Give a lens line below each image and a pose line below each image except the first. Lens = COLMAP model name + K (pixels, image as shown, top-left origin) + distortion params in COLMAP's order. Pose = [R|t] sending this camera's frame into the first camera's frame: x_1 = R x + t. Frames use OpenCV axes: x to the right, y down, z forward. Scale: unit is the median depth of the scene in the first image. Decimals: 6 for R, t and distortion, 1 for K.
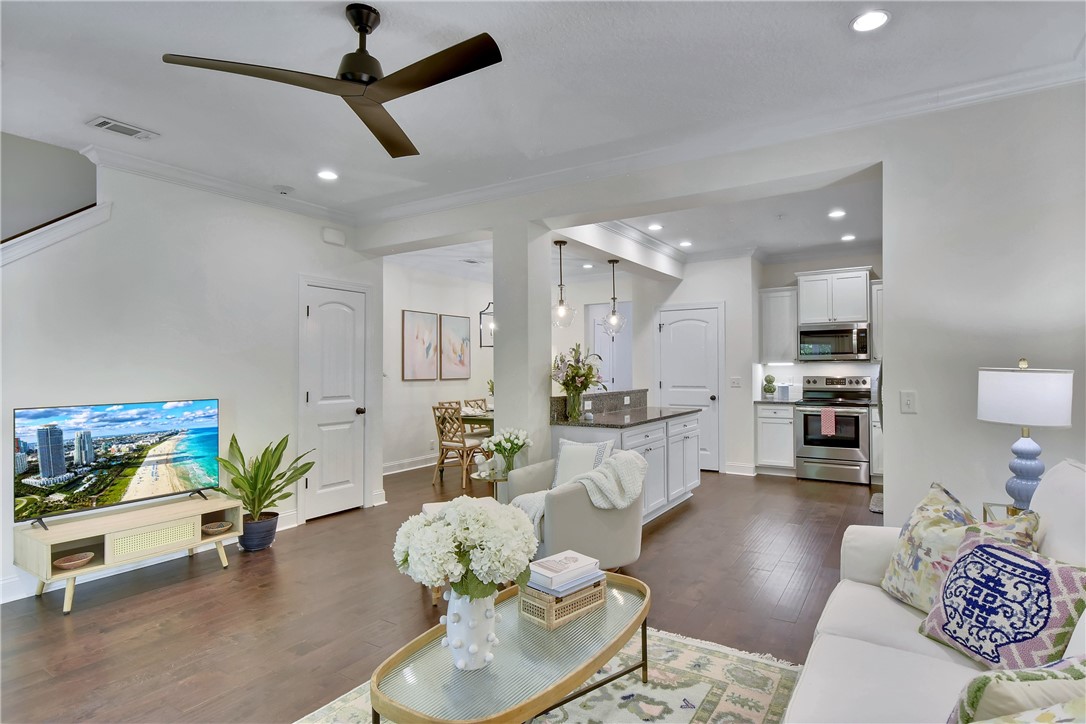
lens RADIAL K [[560.4, 0, 573.5], [0, 560.4, 367.3], [0, 0, 1]] dist [-0.001267, -0.000259]
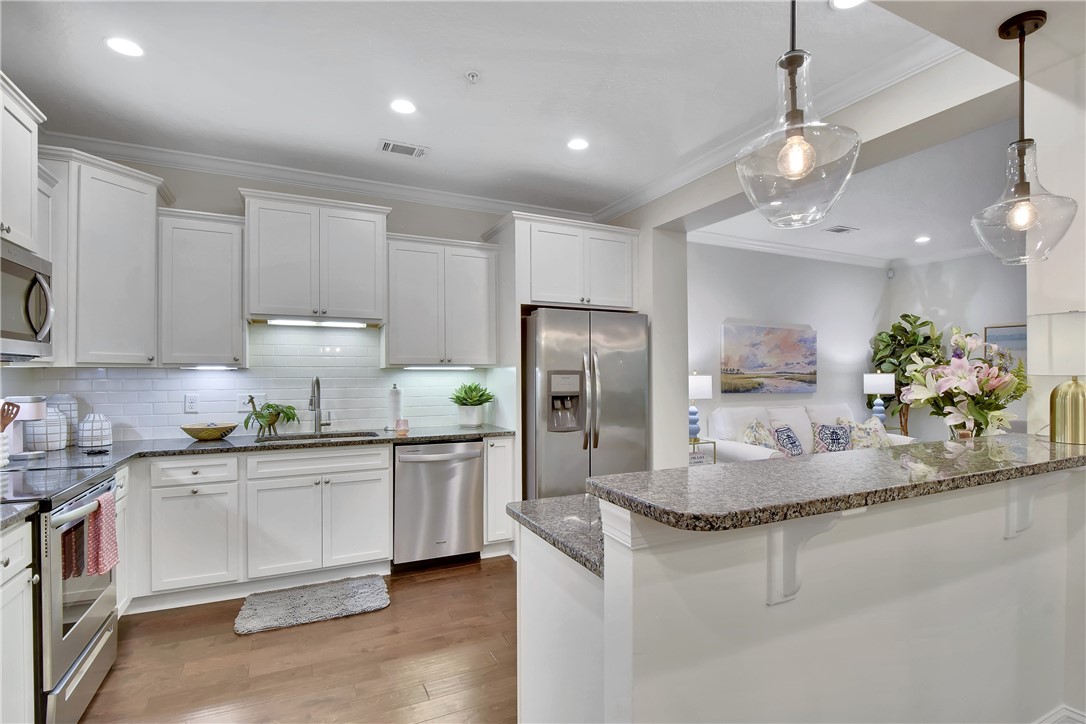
lens RADIAL K [[532.5, 0, 565.9], [0, 532.5, 374.3], [0, 0, 1]] dist [-0.011061, -0.000885]
pose [[-0.842927, 0.006880, 0.537984, 0.034566], [0.007052, 0.999974, -0.001739, 0.000262], [-0.537982, 0.002328, -0.842953, 1.106290]]
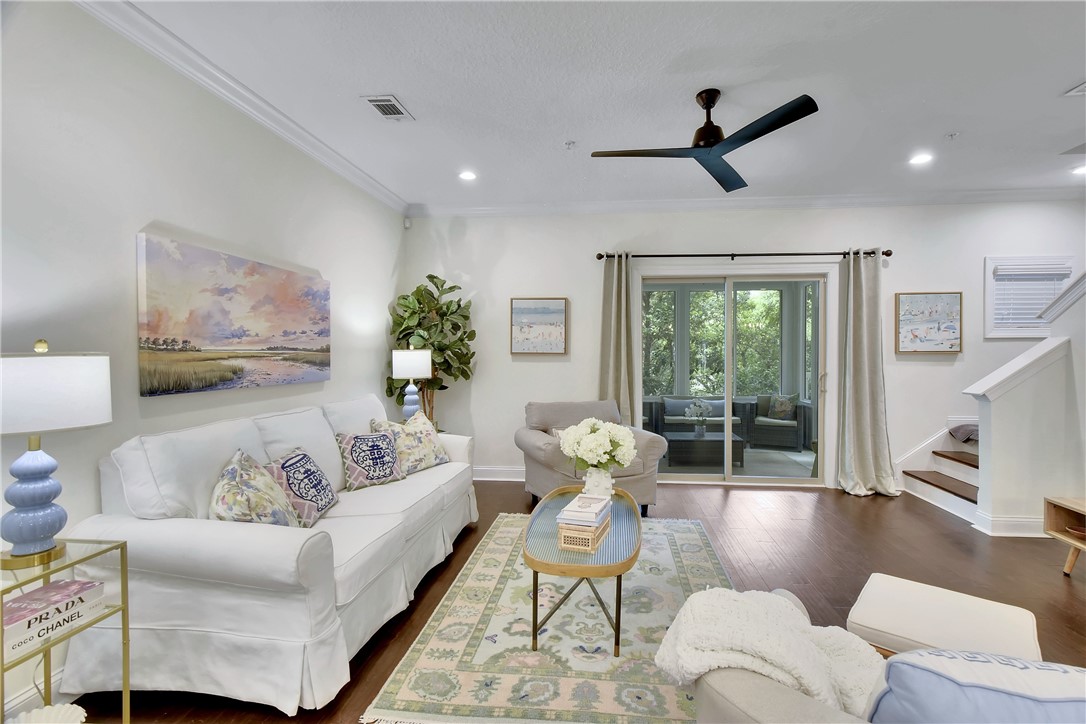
lens RADIAL K [[488.7, 0, 564.7], [0, 488.7, 359.2], [0, 0, 1]] dist [-0.011816, -0.000855]
pose [[-0.900849, 0.016162, -0.433832, 0.168255], [0.006926, 0.999715, 0.022862, 0.000117], [0.434078, 0.017590, -0.900703, 0.666542]]
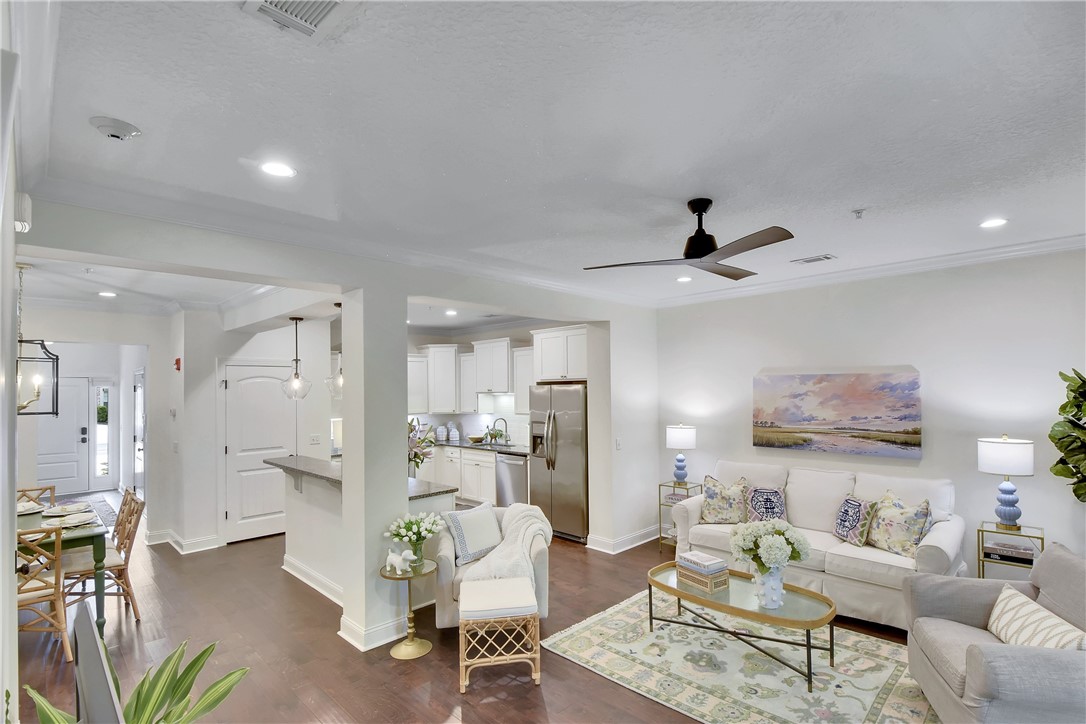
lens RADIAL K [[507.4, 0, 566.6], [0, 507.4, 380.2], [0, 0, 1]] dist [-0.003868, -0.009090]
pose [[0.220762, 0.021119, 0.975099, -0.562139], [0.014152, 0.999591, -0.024854, -0.056858], [-0.975225, 0.019287, 0.220373, 0.359100]]
